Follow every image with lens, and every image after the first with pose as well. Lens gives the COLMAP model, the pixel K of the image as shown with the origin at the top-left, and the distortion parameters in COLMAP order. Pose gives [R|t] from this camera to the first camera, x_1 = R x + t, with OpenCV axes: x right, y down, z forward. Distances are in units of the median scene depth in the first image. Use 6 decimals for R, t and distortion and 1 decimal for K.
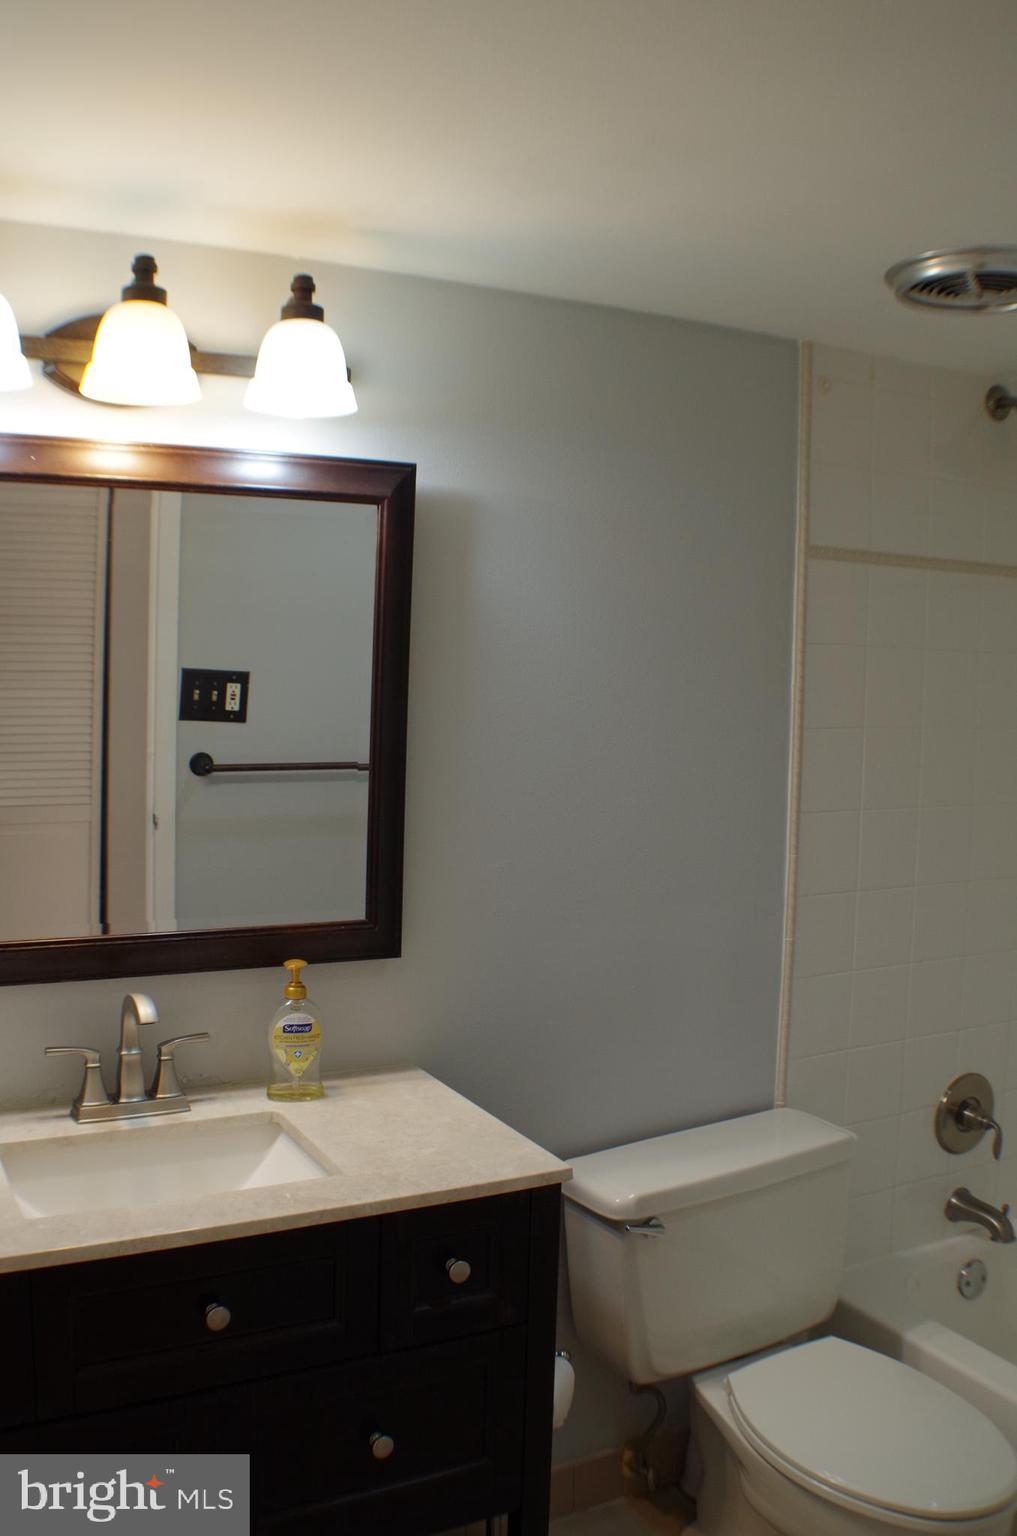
lens RADIAL K [[1345.5, 0, 481.5], [0, 1345.5, 802.4], [0, 0, 1]] dist [-0.165221, 0.058930]
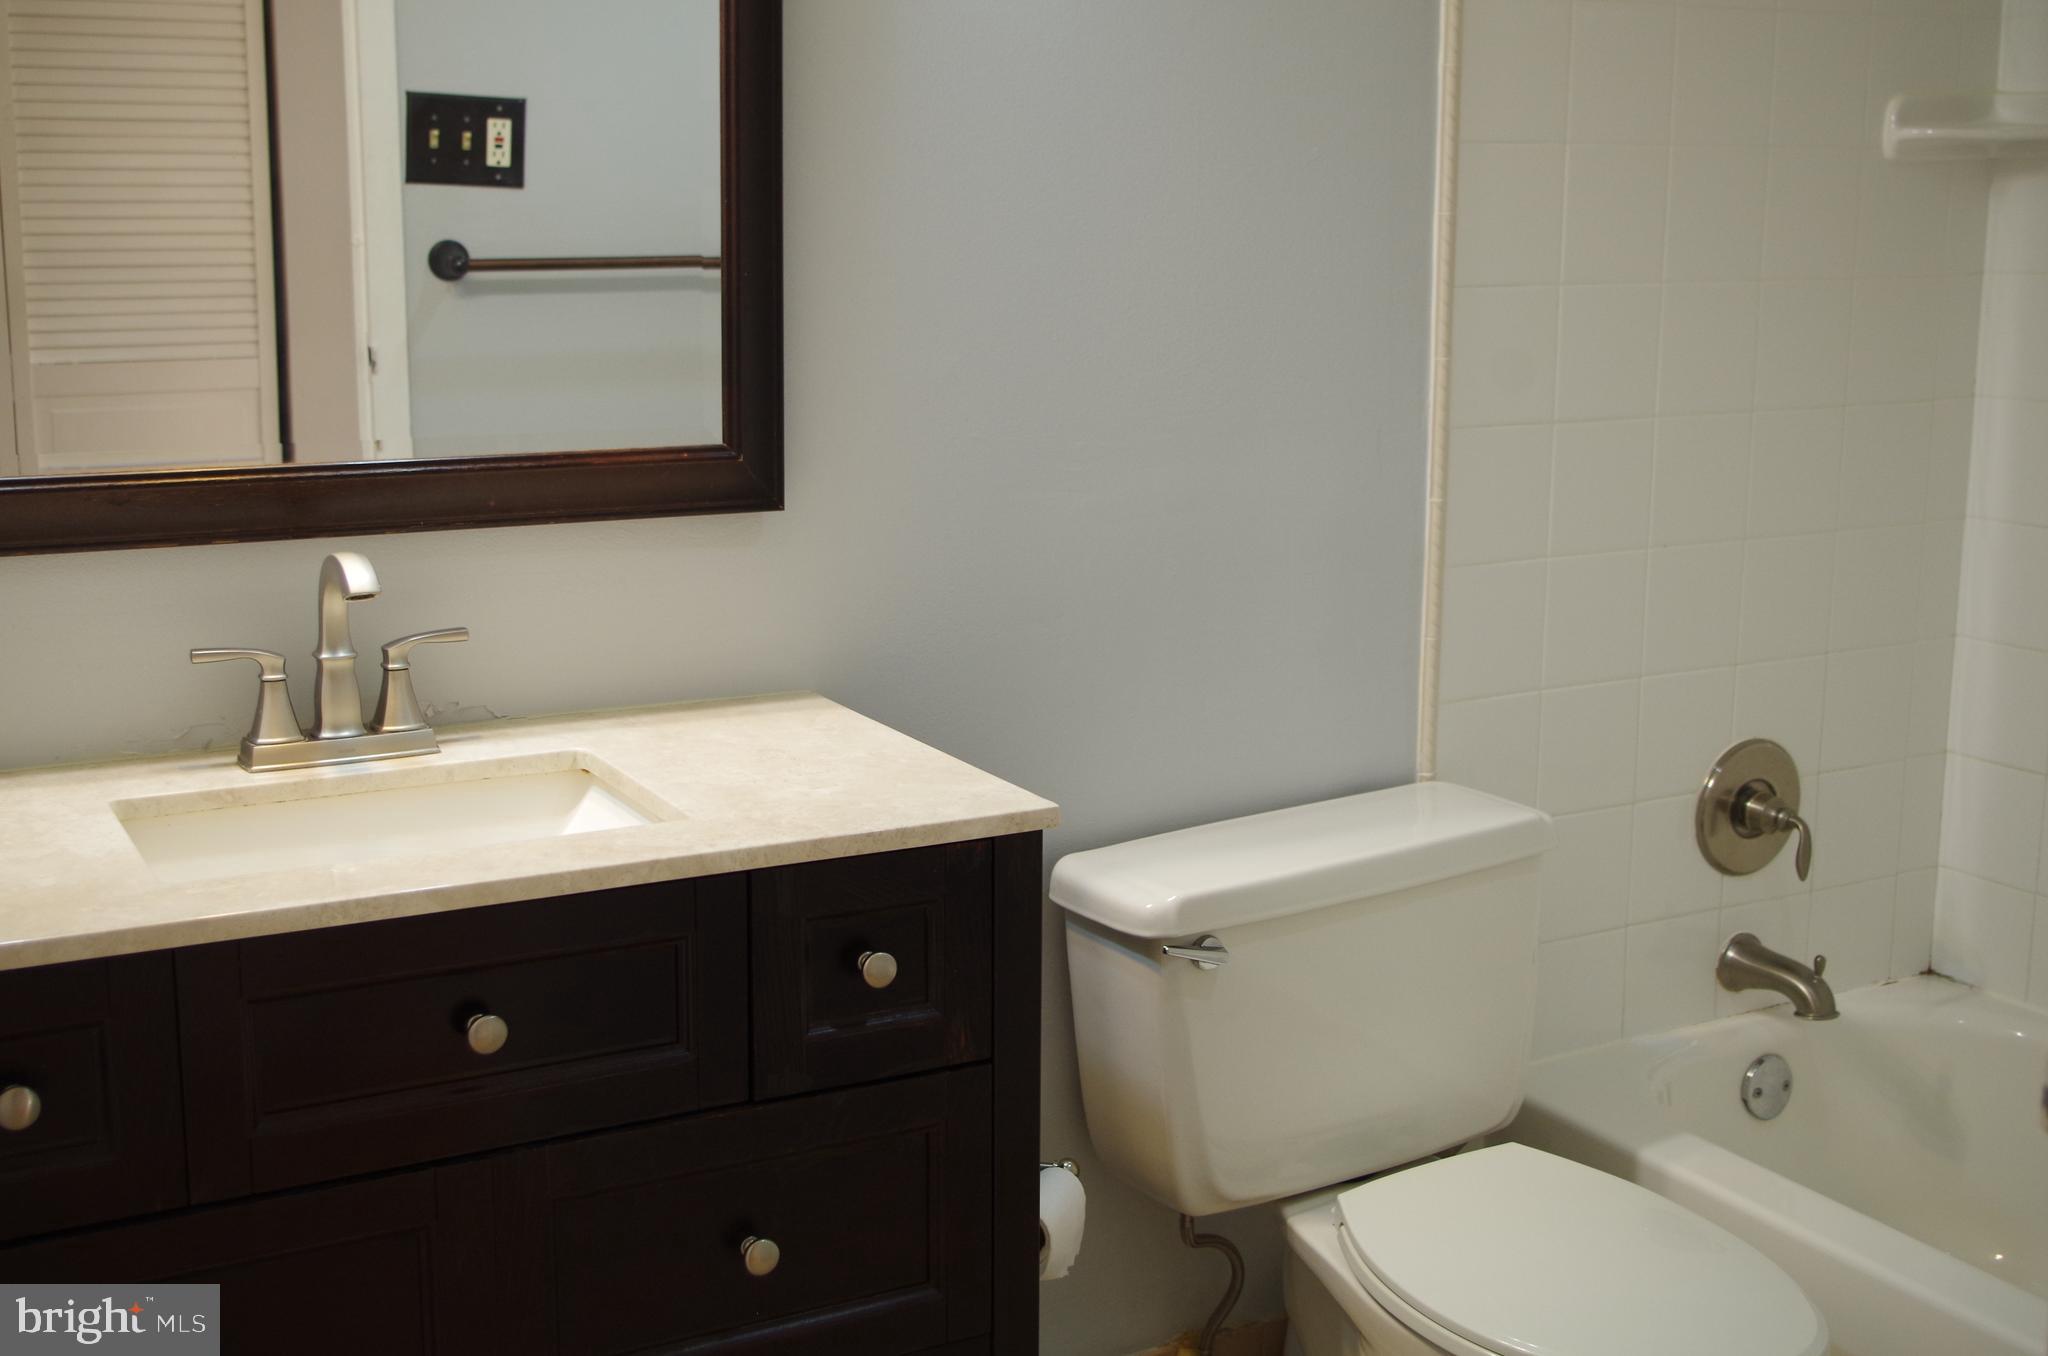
lens RADIAL K [[2381.8, 0, 1024.0], [0, 2381.8, 678.0], [0, 0, 1]] dist [-0.054389, 0.255740]
pose [[0.999569, -0.020970, 0.020520, 0.024691], [0.018847, 0.994940, 0.098688, 0.085625], [-0.022486, -0.098259, 0.994907, -0.082817]]
